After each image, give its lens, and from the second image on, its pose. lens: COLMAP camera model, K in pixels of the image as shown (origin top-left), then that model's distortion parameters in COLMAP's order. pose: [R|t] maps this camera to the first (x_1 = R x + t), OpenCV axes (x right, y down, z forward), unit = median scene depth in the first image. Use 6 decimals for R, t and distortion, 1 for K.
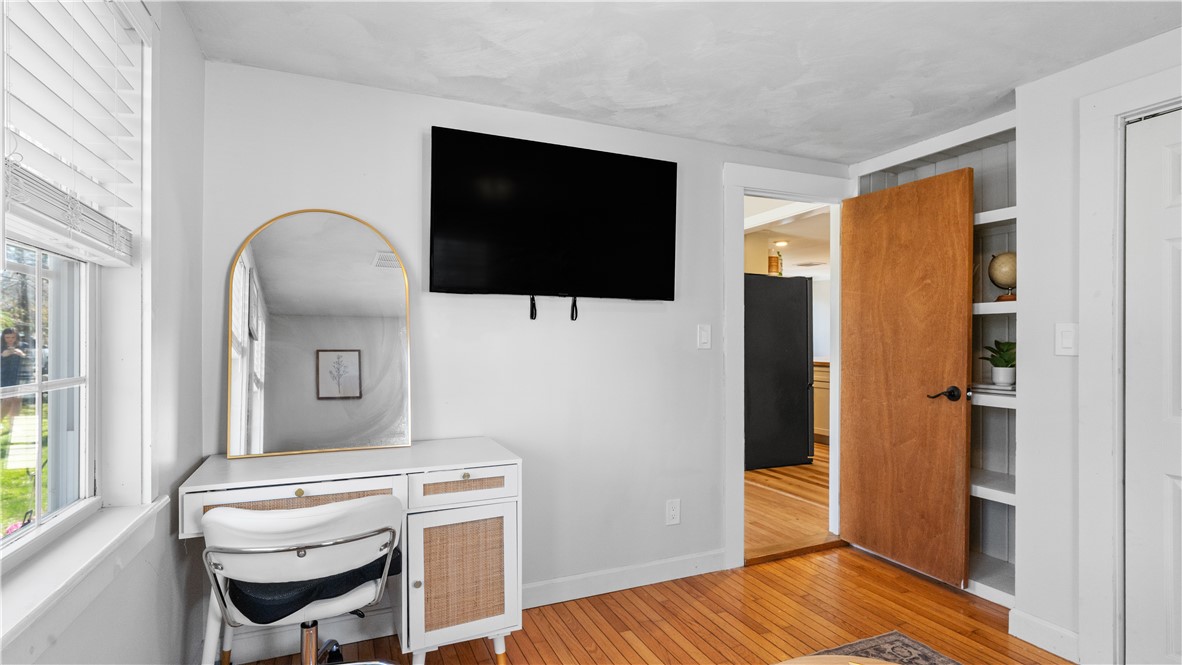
lens RADIAL K [[564.8, 0, 590.3], [0, 564.8, 335.1], [0, 0, 1]] dist [-0.019828, 0.007443]
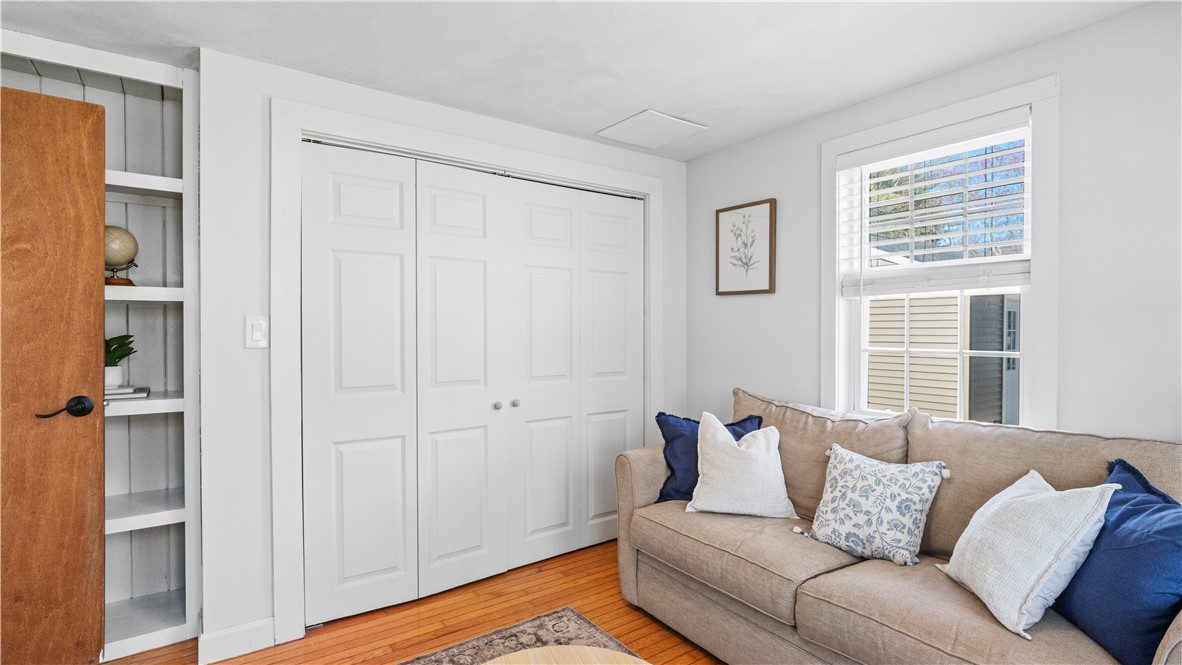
lens RADIAL K [[564.8, 0, 591.0], [0, 564.8, 333.6], [0, 0, 1]] dist [-0.019828, 0.007443]
pose [[-0.196220, -0.002497, 0.980557, -0.194677], [-0.006288, 0.999979, 0.001288, 0.004271], [-0.980540, -0.005913, -0.196232, 0.485144]]
